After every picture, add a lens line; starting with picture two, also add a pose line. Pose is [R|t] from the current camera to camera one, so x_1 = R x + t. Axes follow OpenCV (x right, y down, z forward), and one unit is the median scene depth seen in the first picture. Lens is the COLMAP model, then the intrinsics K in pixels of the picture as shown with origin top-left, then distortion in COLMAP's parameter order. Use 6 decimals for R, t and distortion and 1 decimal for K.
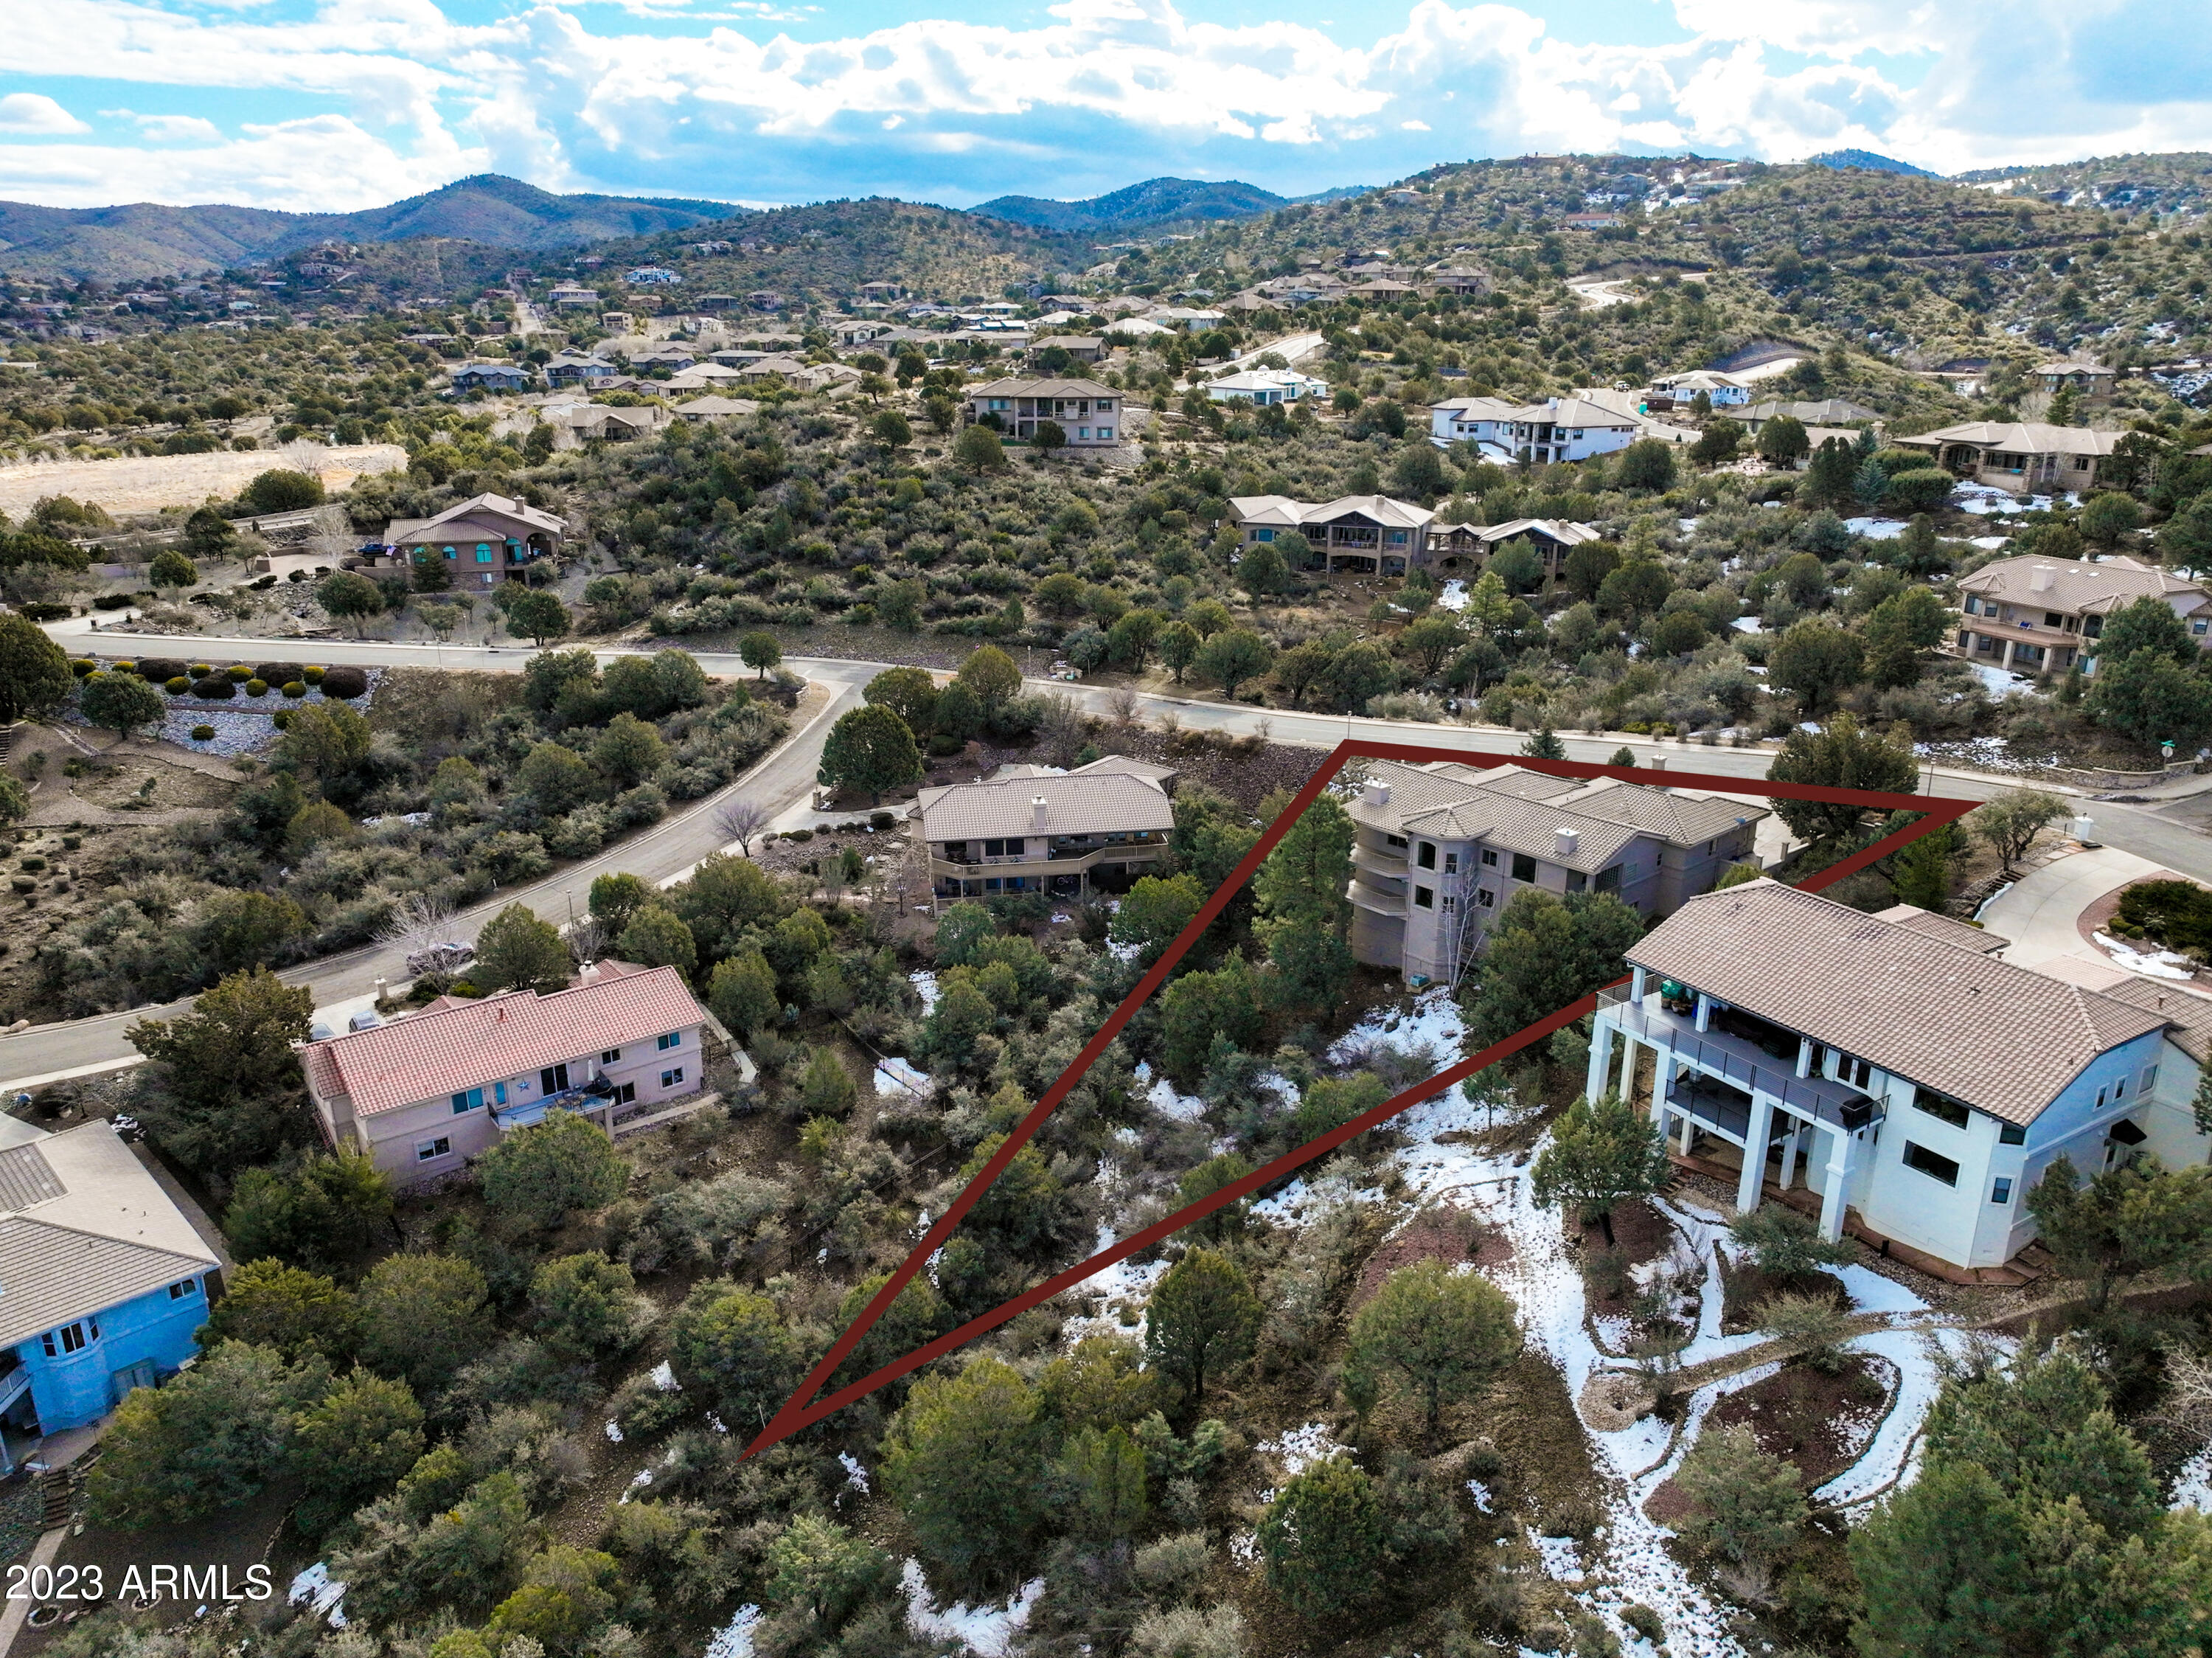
lens RADIAL K [[1560.2, 0, 1104.3], [0, 1560.2, 797.7], [0, 0, 1]] dist [0.006600, 0.006627]
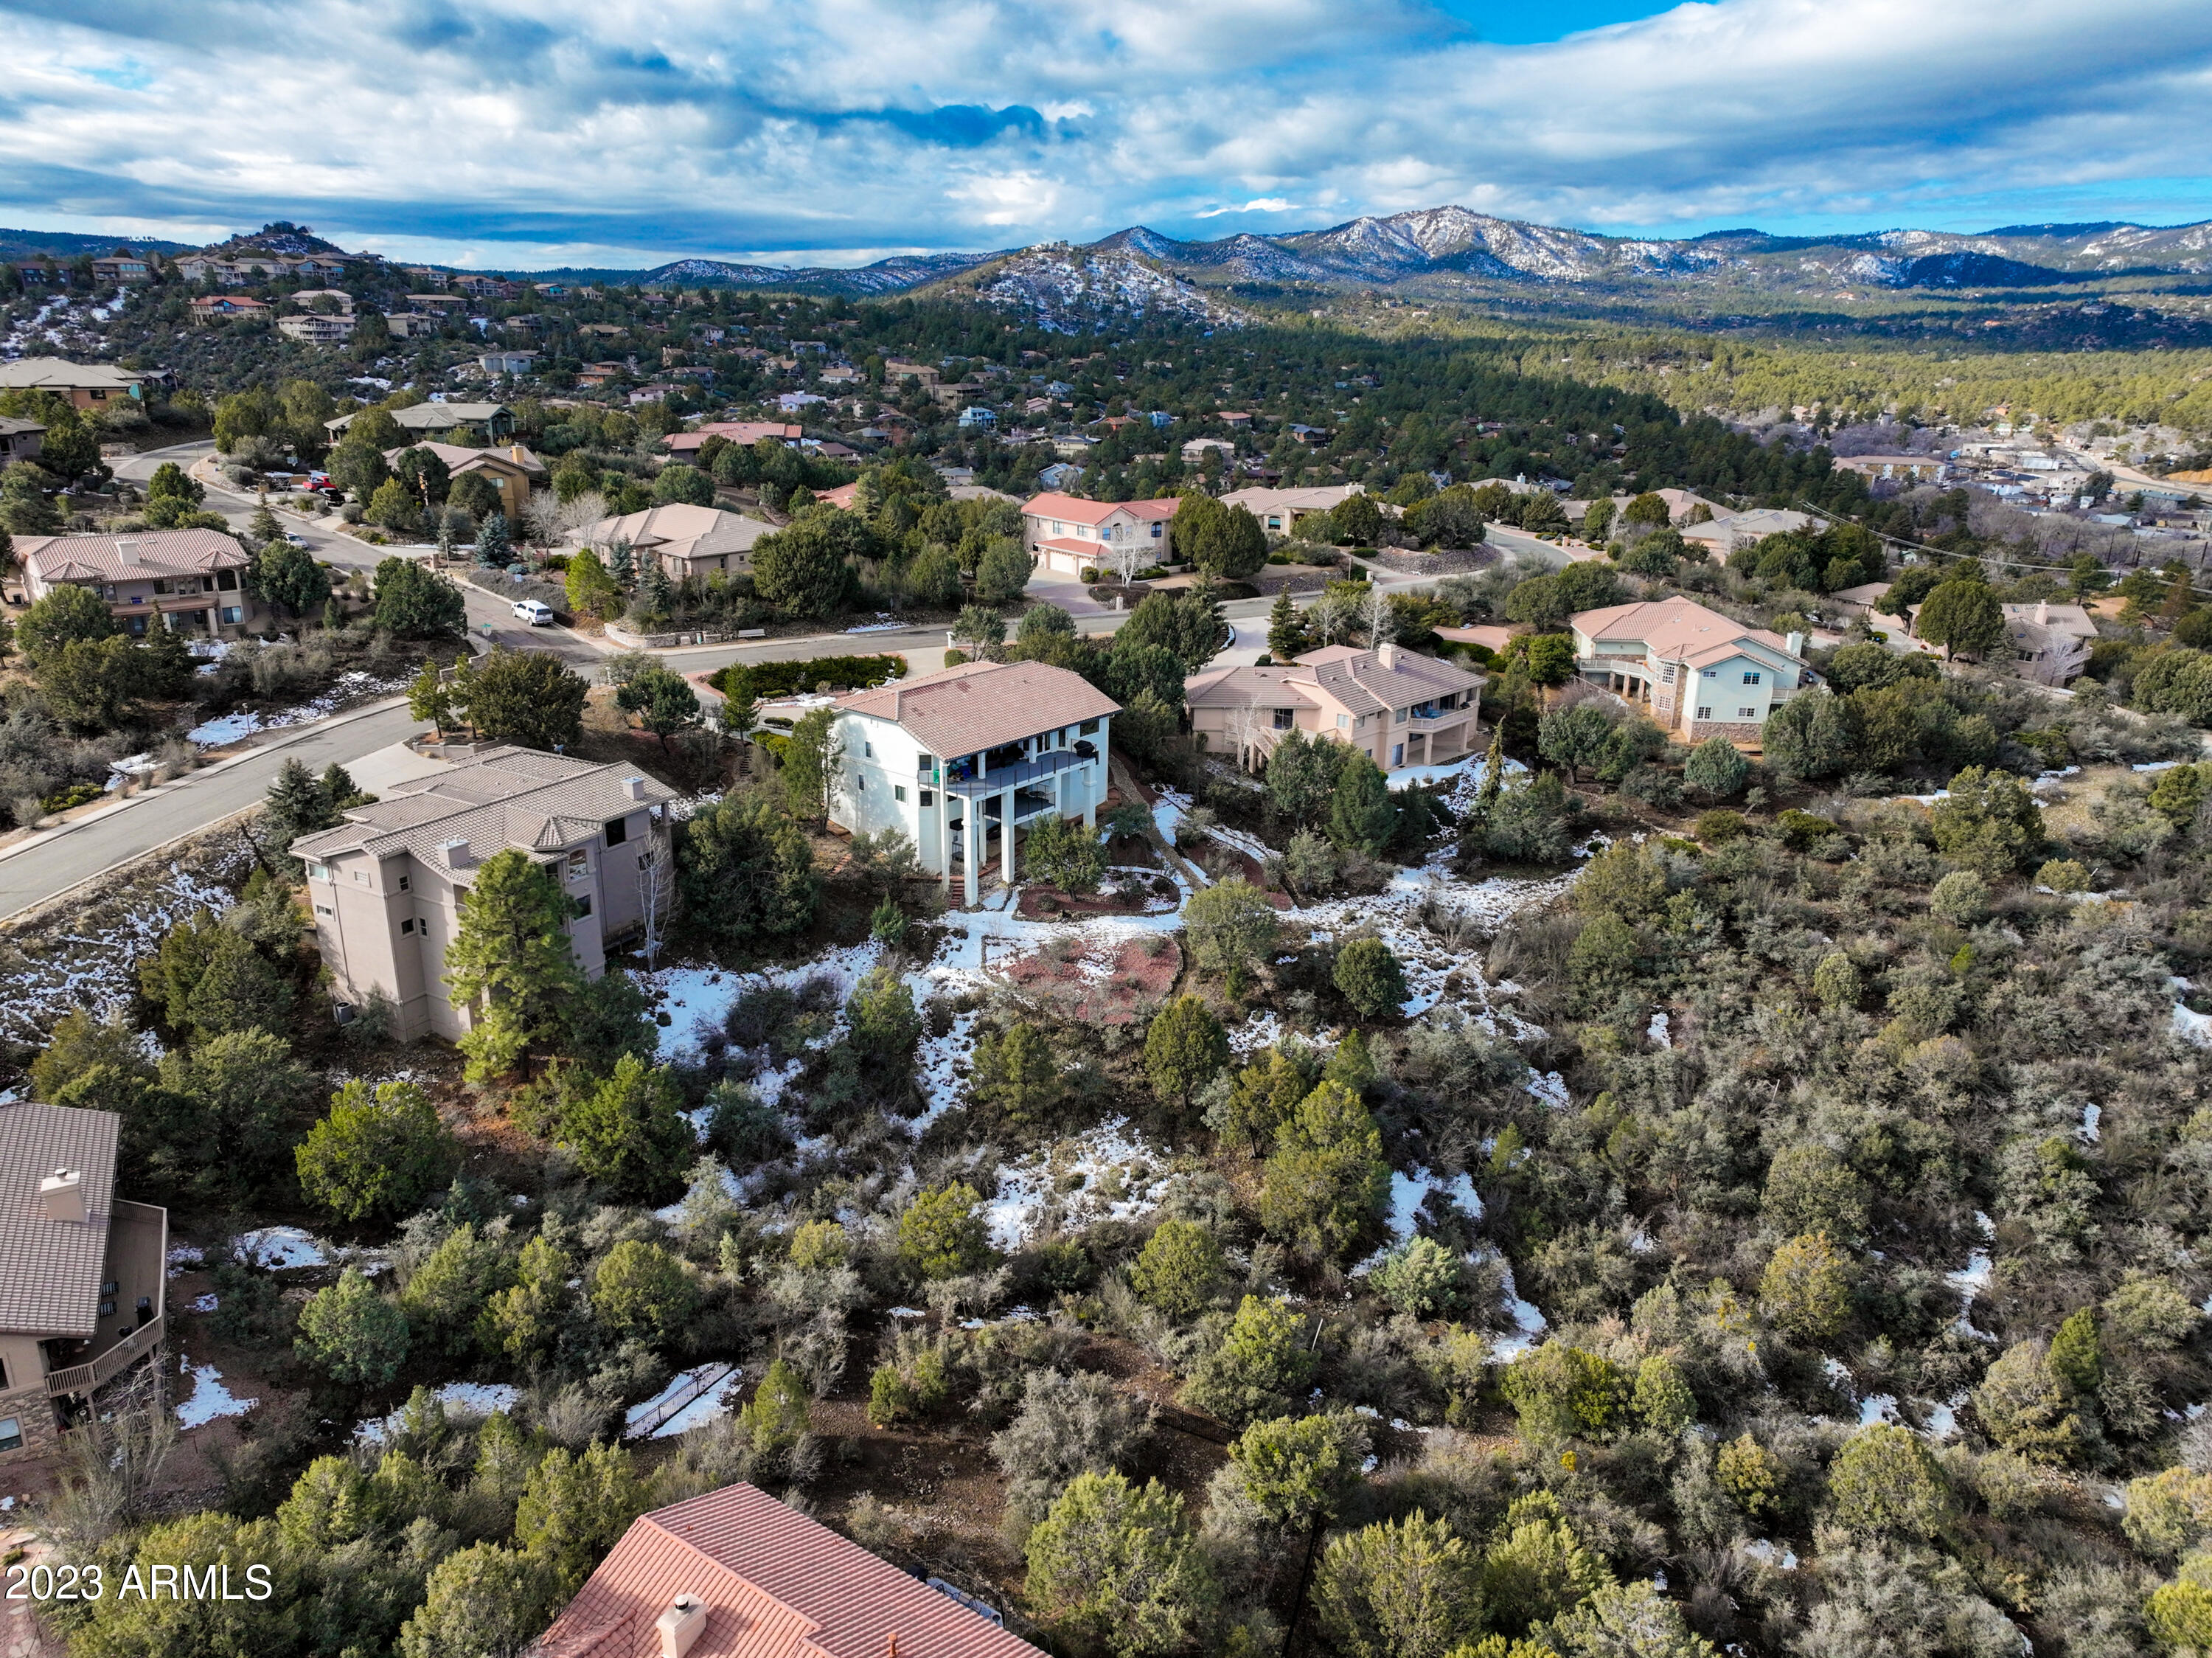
lens RADIAL K [[1557.4, 0, 1106.0], [0, 1557.4, 829.0], [0, 0, 1]] dist [0.010426, 0.011209]
pose [[-0.322295, -0.304919, 0.896187, -0.705179], [0.273866, 0.876186, 0.396604, -0.256496], [-0.906158, 0.373259, -0.198884, 0.834360]]
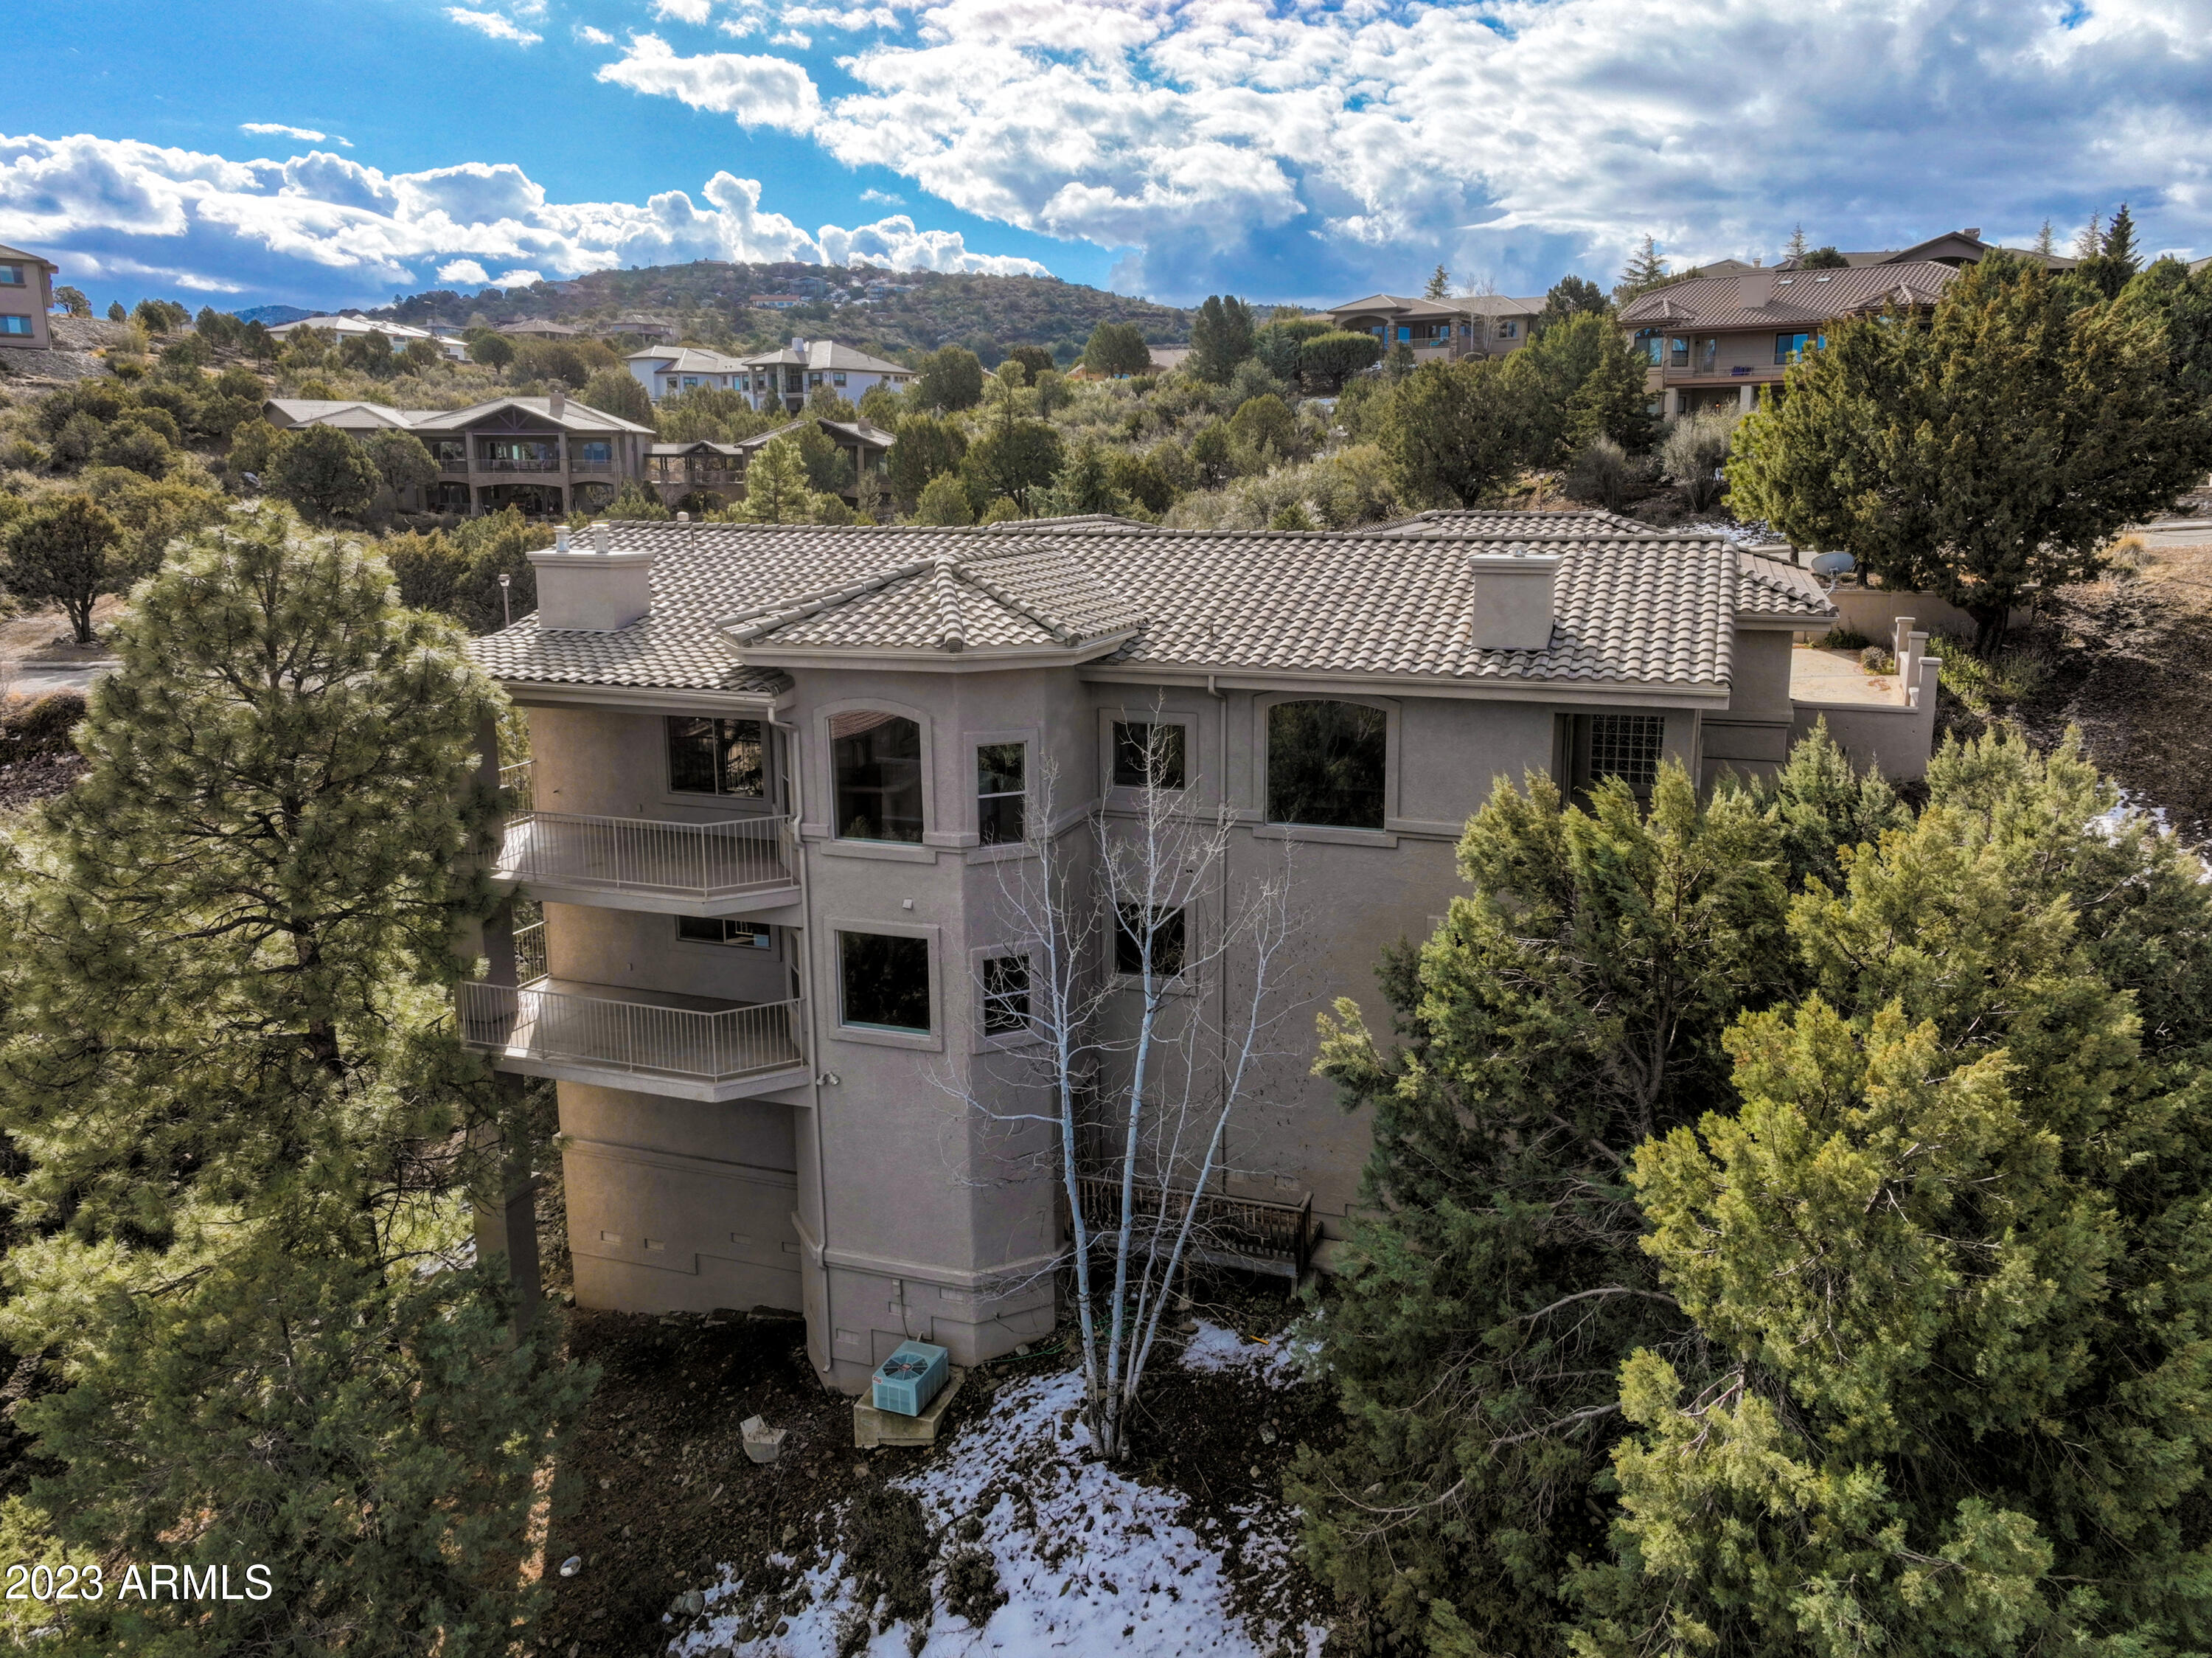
lens RADIAL K [[1585.9, 0, 1165.5], [0, 1585.9, 782.5], [0, 0, 1]] dist [0.012536, 0.002333]
pose [[0.865048, -0.102865, 0.491030, 0.128024], [0.154312, 0.985860, -0.065324, 0.054084], [-0.477367, 0.132280, 0.868690, 0.750614]]
